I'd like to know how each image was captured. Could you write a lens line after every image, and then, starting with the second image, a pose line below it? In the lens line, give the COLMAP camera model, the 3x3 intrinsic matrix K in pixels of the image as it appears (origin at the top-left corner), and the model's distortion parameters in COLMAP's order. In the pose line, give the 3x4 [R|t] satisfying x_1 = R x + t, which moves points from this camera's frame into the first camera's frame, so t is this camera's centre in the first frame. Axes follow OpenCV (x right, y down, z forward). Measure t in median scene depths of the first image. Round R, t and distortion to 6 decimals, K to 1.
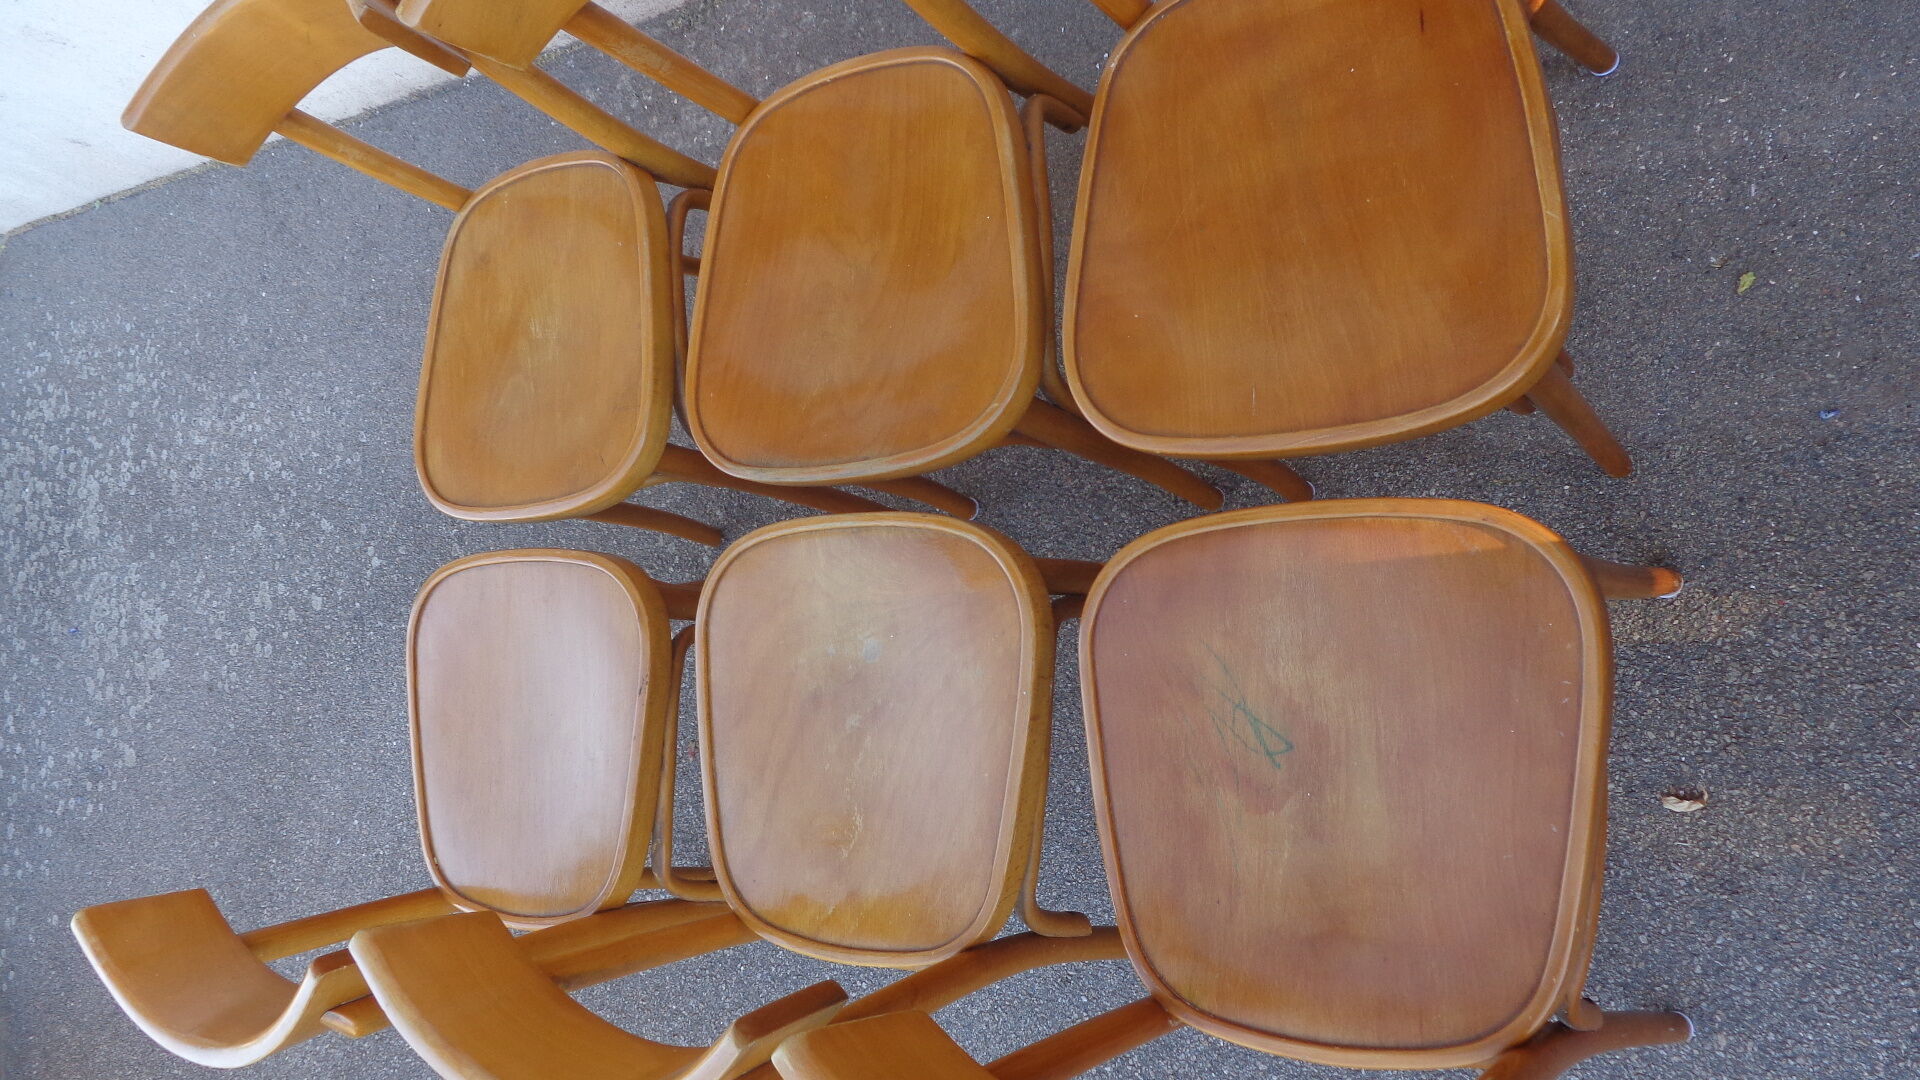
lens RADIAL K [[1419.6, 0, 967.5], [0, 1419.6, 542.8], [0, 0, 1]] dist [-0.001401, -0.005150]
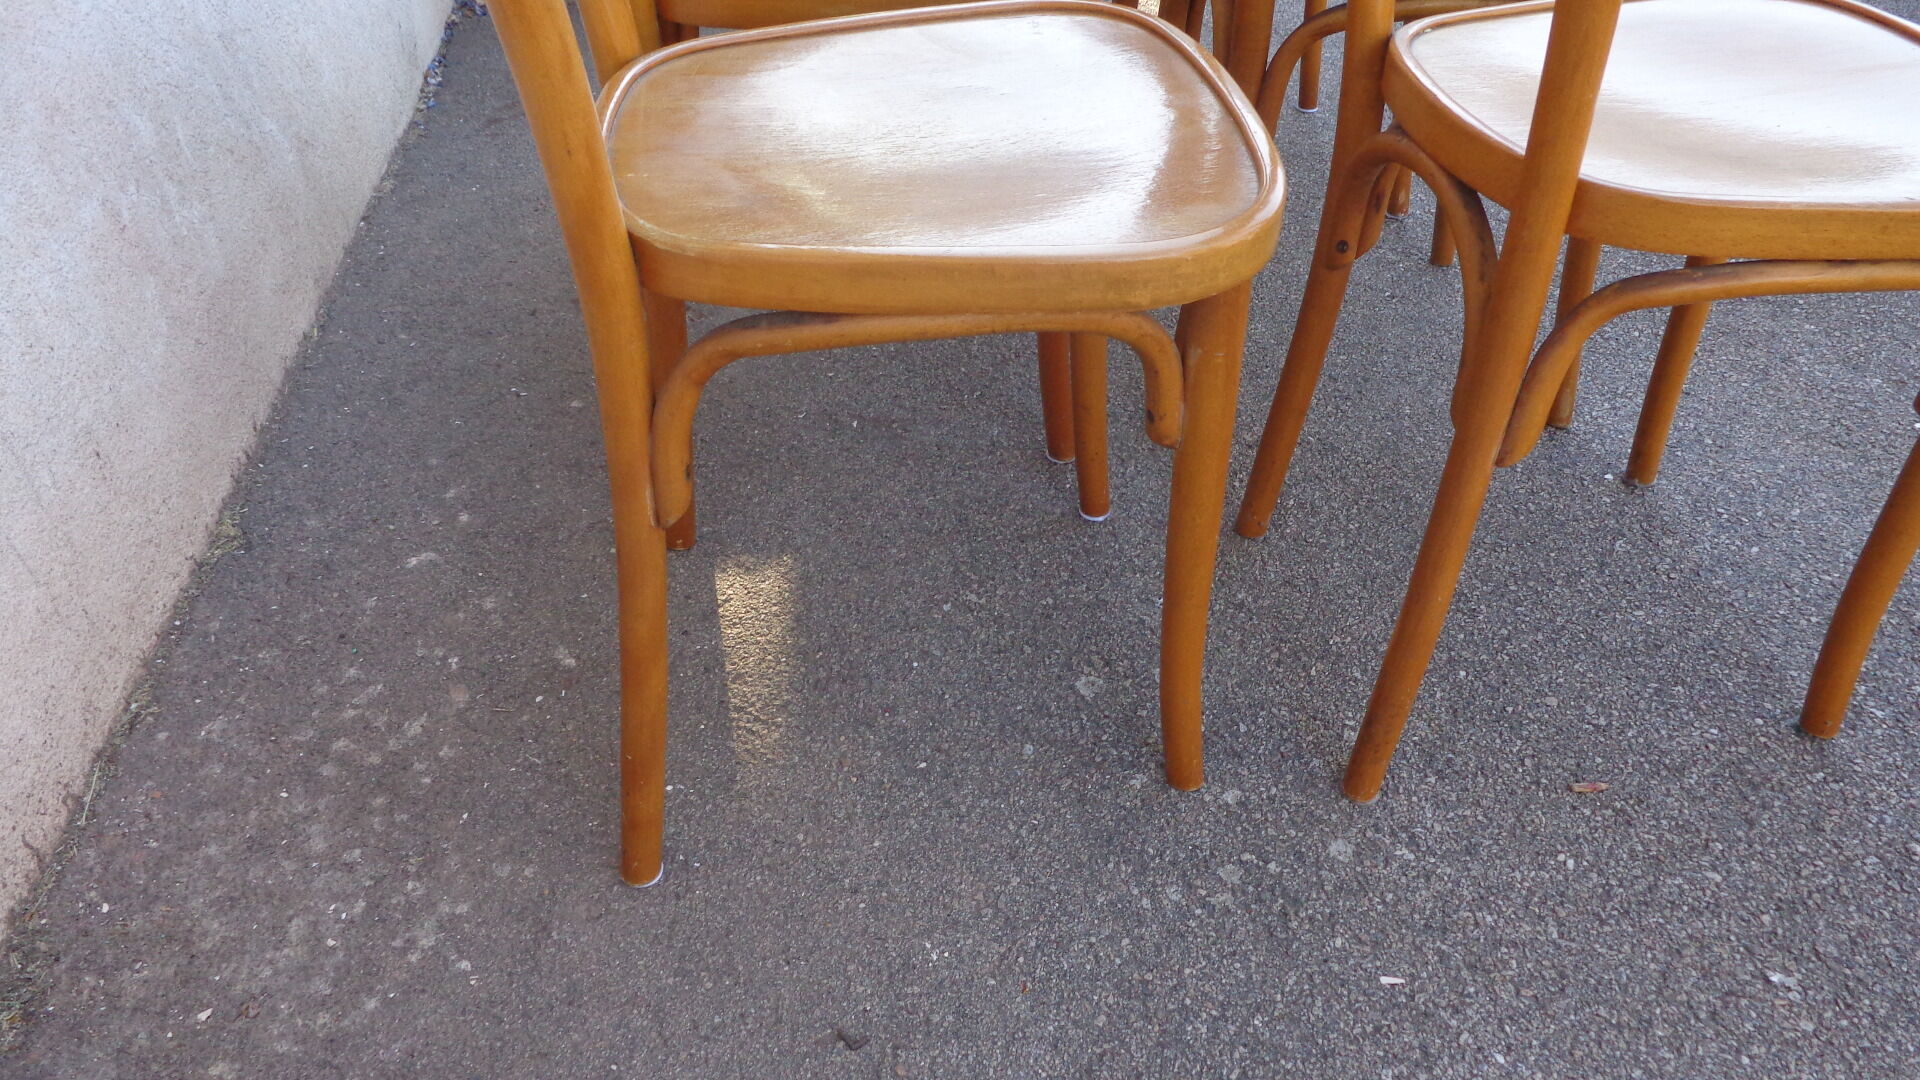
lens RADIAL K [[1419.6, 0, 959.1], [0, 1419.6, 529.5], [0, 0, 1]] dist [-0.001401, -0.005150]
pose [[-0.113845, -0.077397, 0.990479, -1.027370], [0.992913, 0.025355, 0.116106, -0.224869], [-0.034100, 0.996678, 0.073961, 1.312547]]
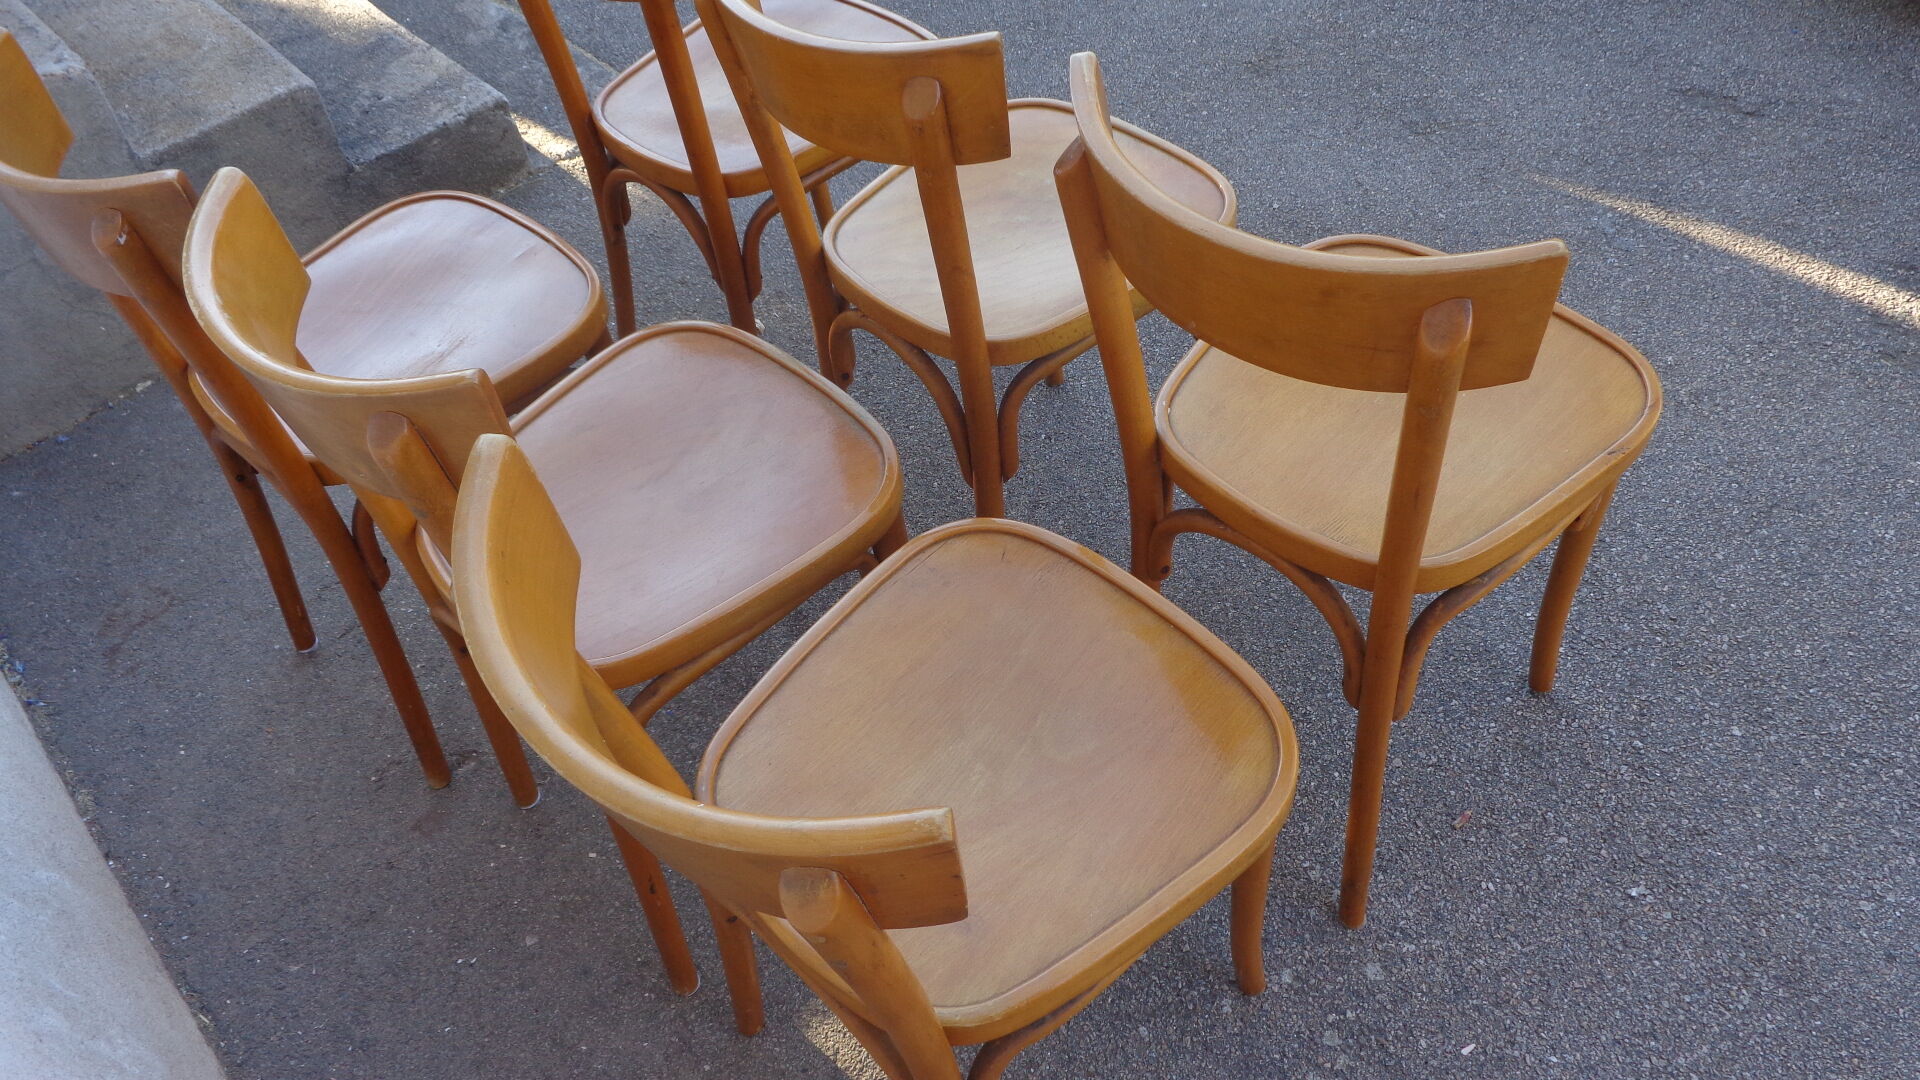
lens RADIAL K [[1419.6, 0, 955.3], [0, 1419.6, 538.0], [0, 0, 1]] dist [-0.001401, -0.005150]
pose [[-0.516895, -0.043653, 0.854935, -1.043113], [0.764739, -0.472351, 0.438244, -0.480377], [0.384699, 0.880329, 0.277539, 0.833395]]
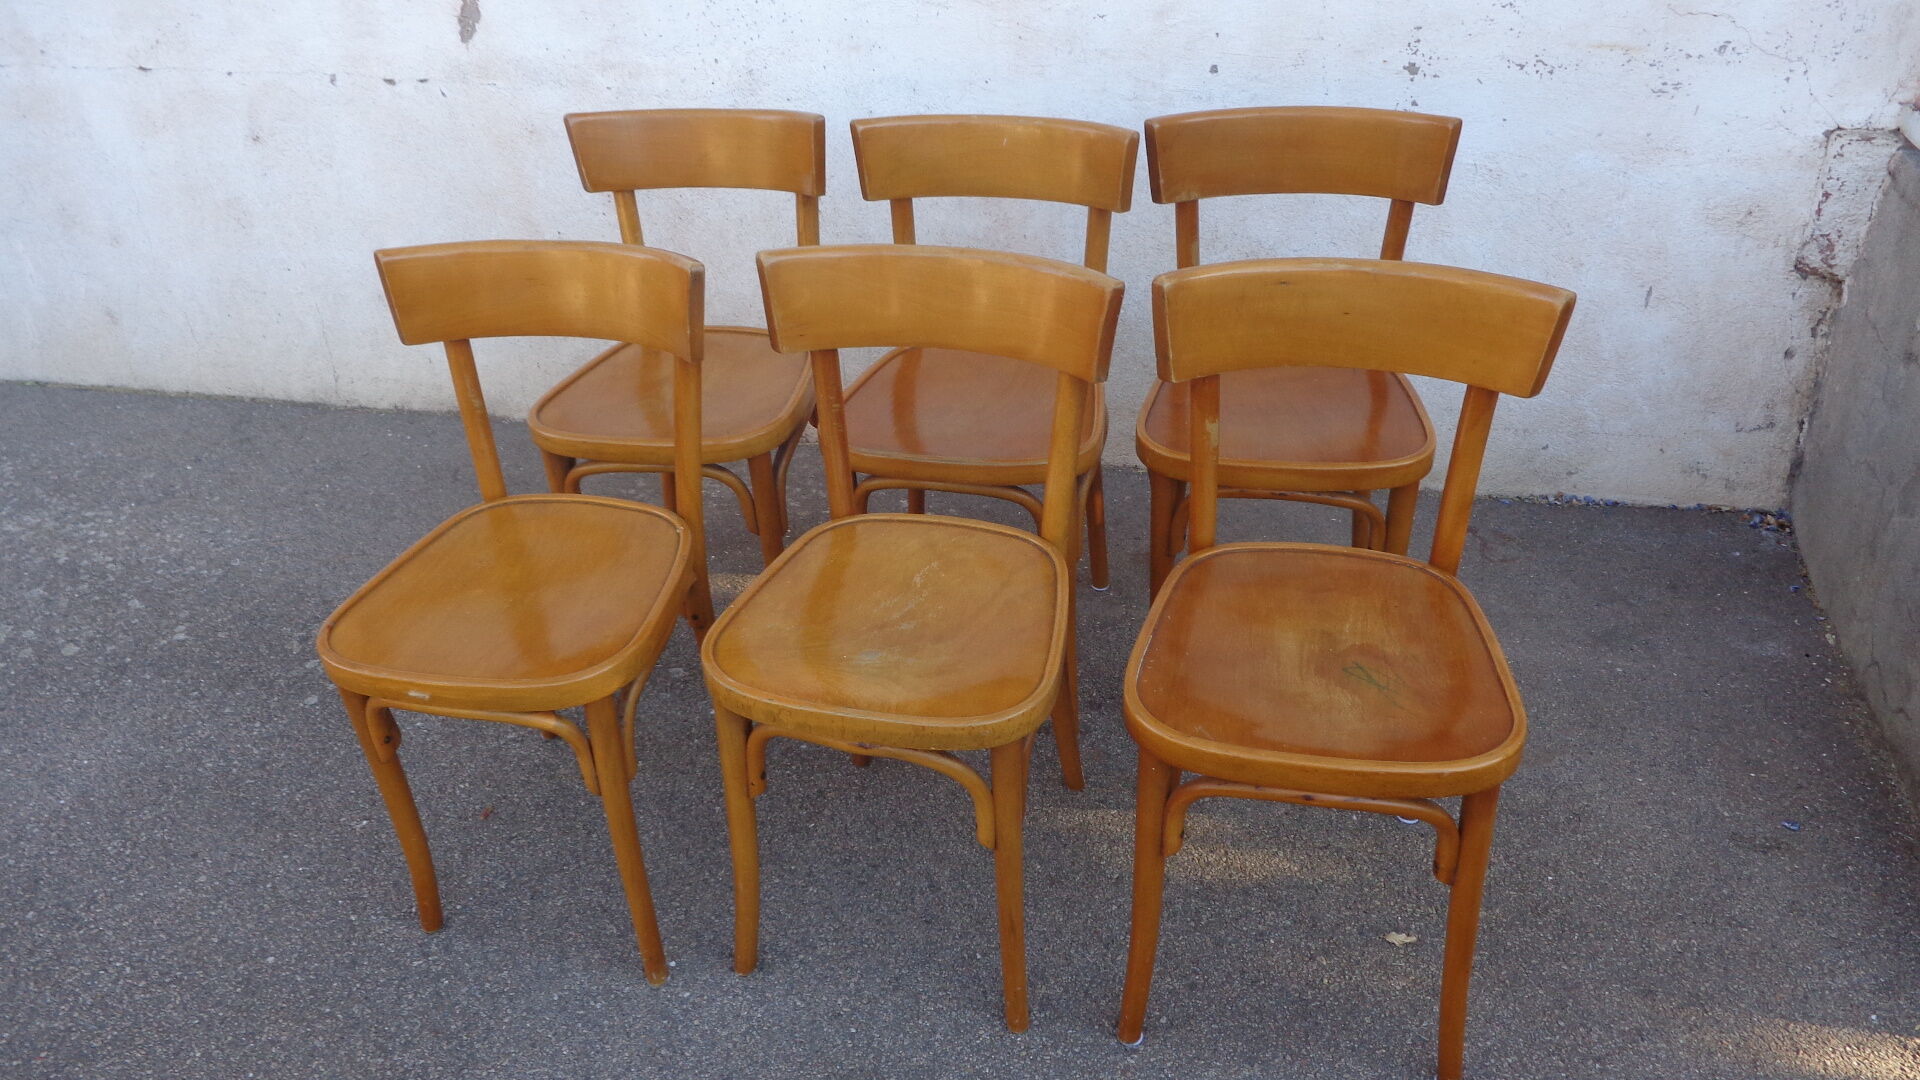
lens RADIAL K [[1419.6, 0, 958.7], [0, 1419.6, 552.7], [0, 0, 1]] dist [-0.001401, -0.005150]
pose [[0.843295, 0.522724, 0.124952, -0.200301], [-0.268264, 0.610848, -0.744915, 1.051489], [-0.465712, 0.594663, 0.655353, 0.098908]]
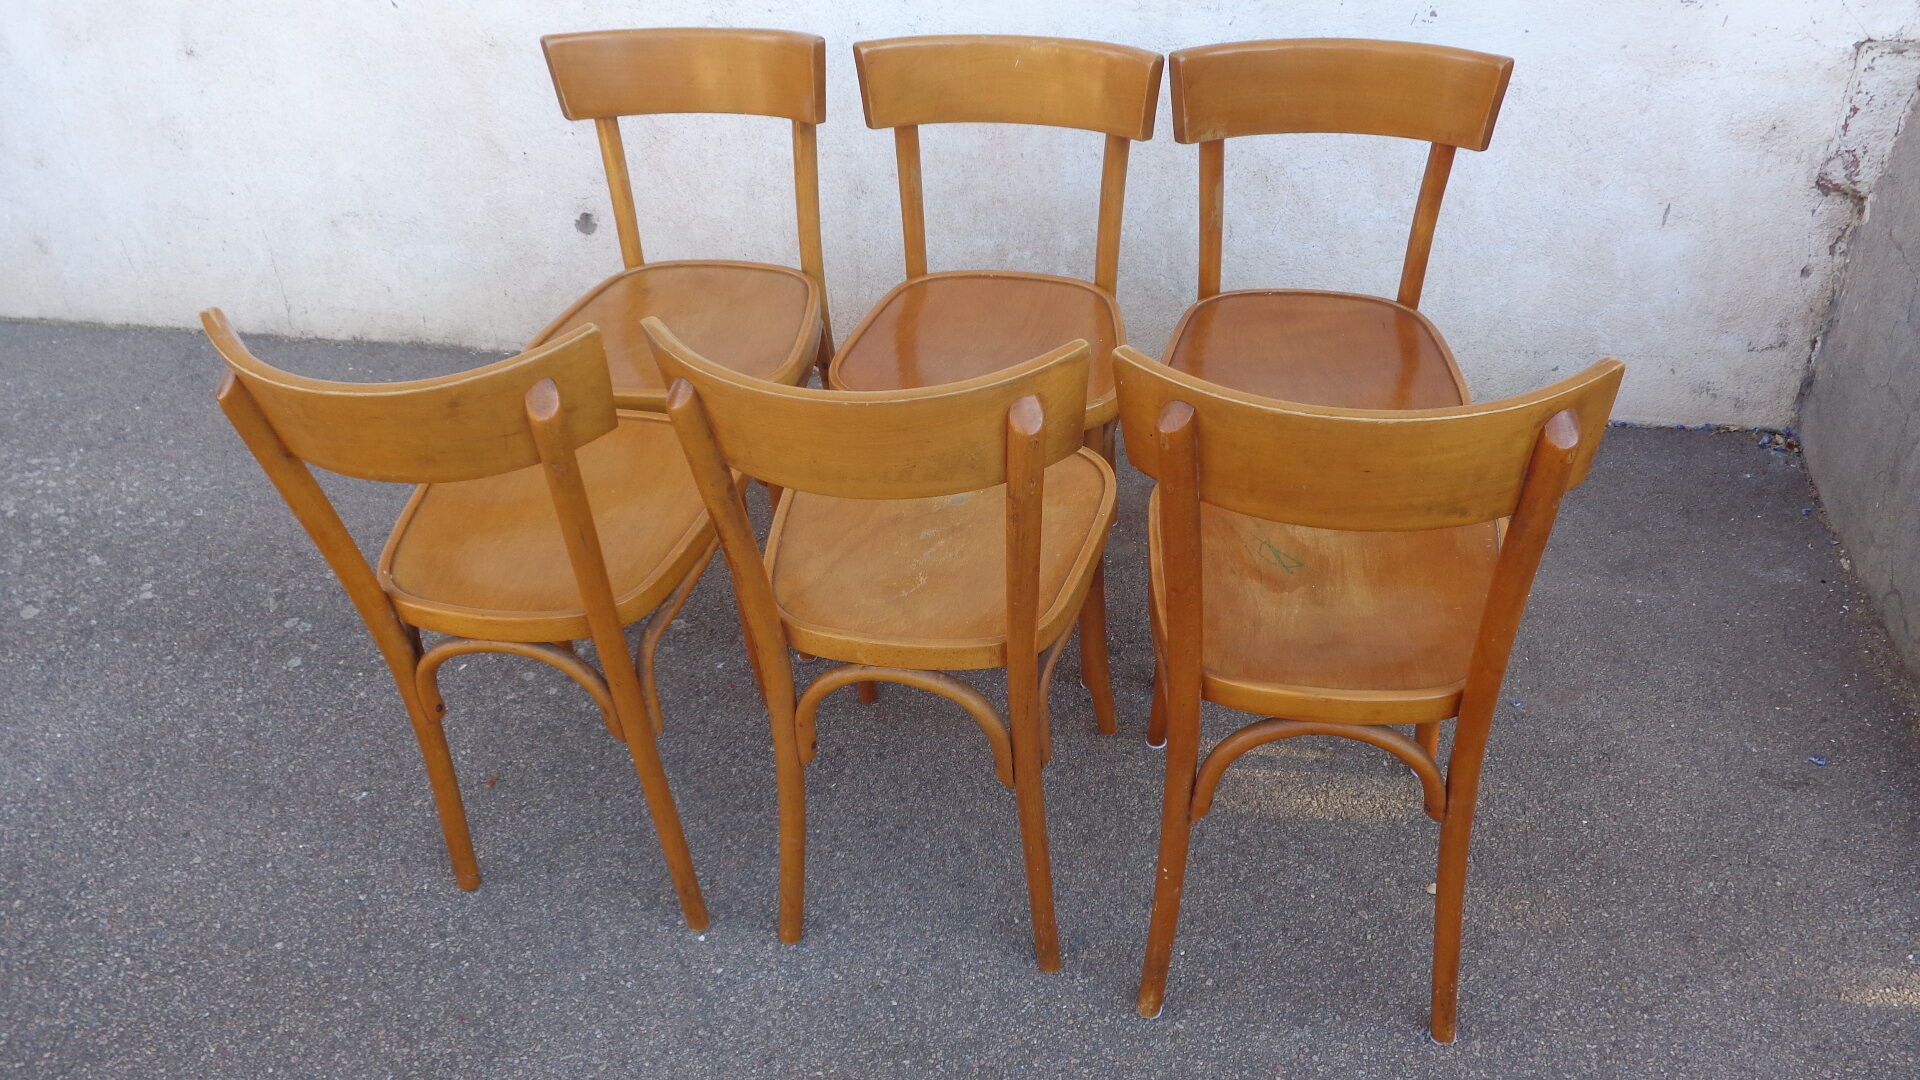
lens RADIAL K [[1419.6, 0, 957.8], [0, 1419.6, 547.6], [0, 0, 1]] dist [-0.001401, -0.005150]
pose [[0.846946, 0.493092, 0.198855, -0.294532], [-0.224619, 0.670838, -0.706769, 0.990801], [-0.481902, 0.553928, 0.678921, 0.137083]]
